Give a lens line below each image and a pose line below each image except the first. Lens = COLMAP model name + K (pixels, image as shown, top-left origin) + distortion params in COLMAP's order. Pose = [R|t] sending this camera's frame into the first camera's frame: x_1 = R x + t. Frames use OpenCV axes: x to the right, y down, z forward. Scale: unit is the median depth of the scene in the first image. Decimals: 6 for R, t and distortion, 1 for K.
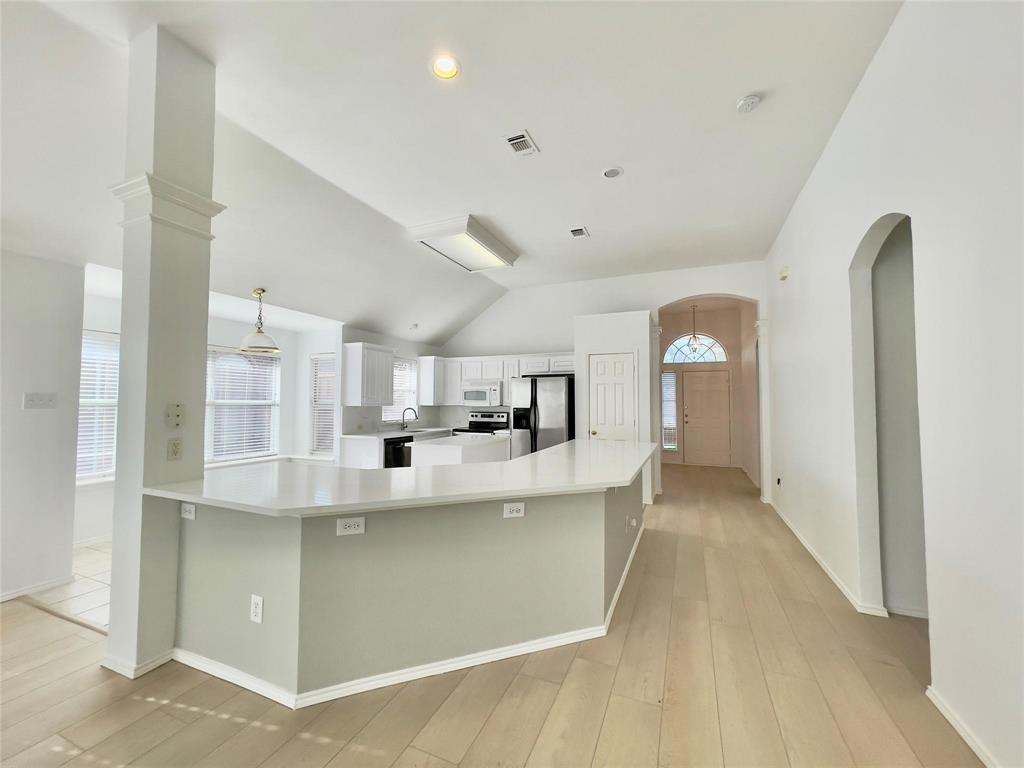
lens RADIAL K [[413.9, 0, 511.0], [0, 413.9, 385.7], [0, 0, 1]] dist [0.000180, -0.000477]
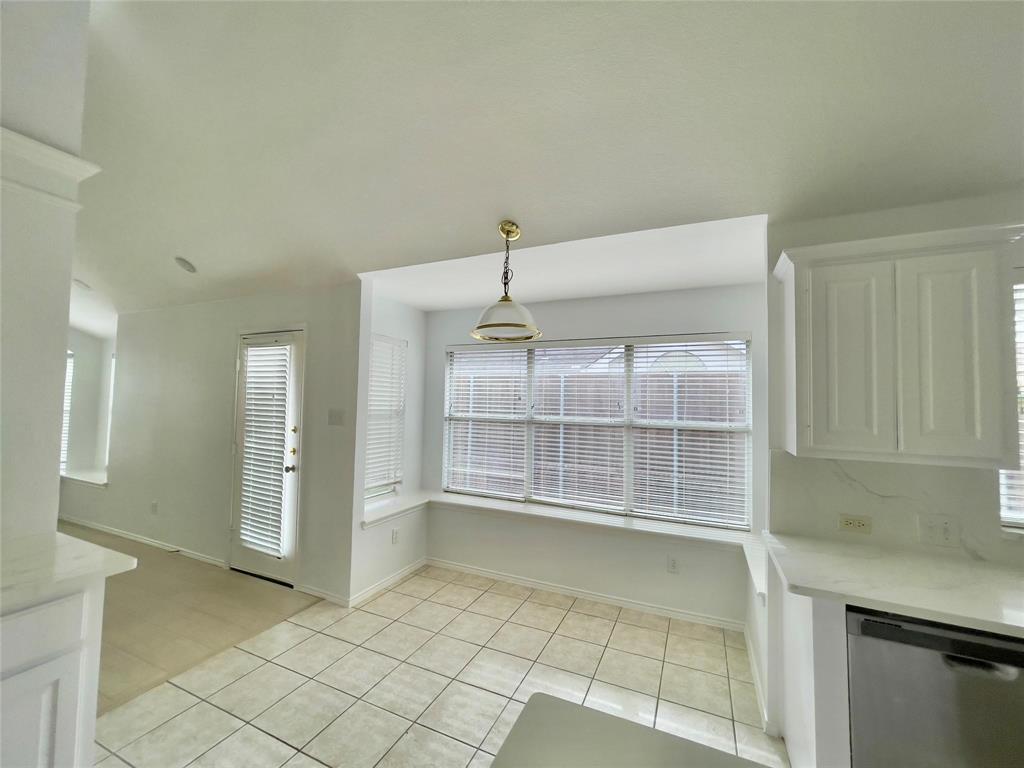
lens RADIAL K [[412.7, 0, 510.0], [0, 412.7, 386.0], [0, 0, 1]] dist [-0.012487, 0.005638]
pose [[-0.026048, -0.046493, -0.998579, -0.047227], [0.020083, 0.998692, -0.047022, 0.007539], [0.999459, -0.021280, -0.025080, 0.738588]]
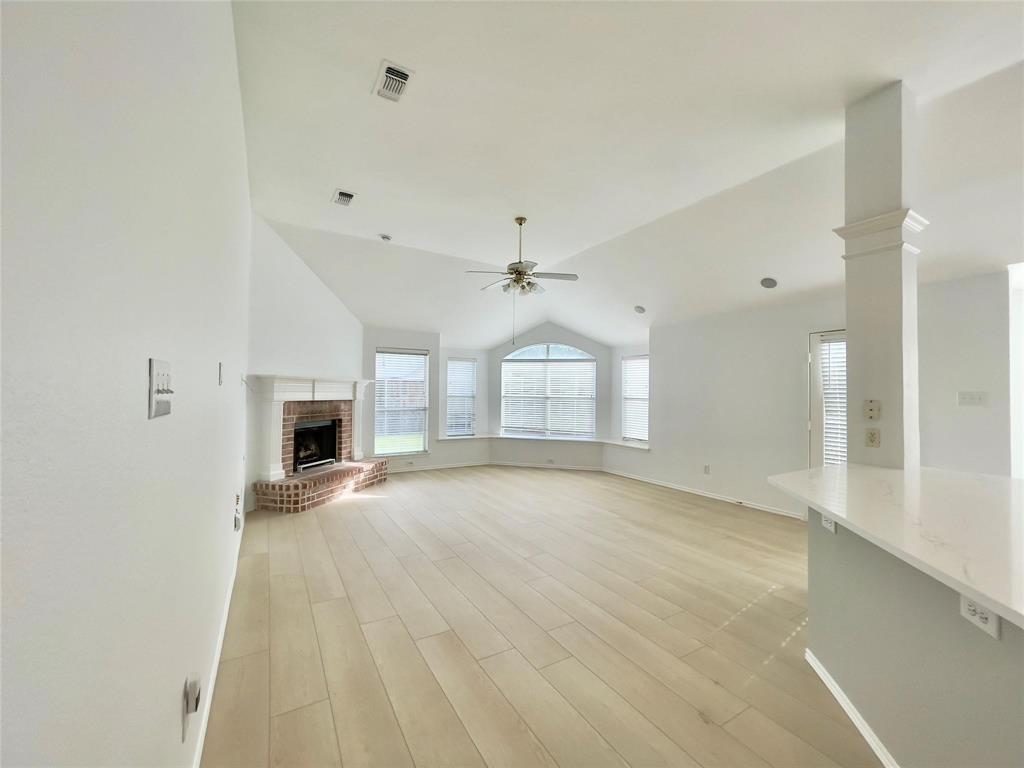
lens RADIAL K [[413.9, 0, 511.0], [0, 413.9, 385.7], [0, 0, 1]] dist [0.000180, -0.000477]
pose [[-0.593037, -0.024417, -0.804805, 0.288354], [0.017636, 0.998906, -0.043301, 0.013960], [0.804982, -0.039873, -0.591958, 0.323550]]
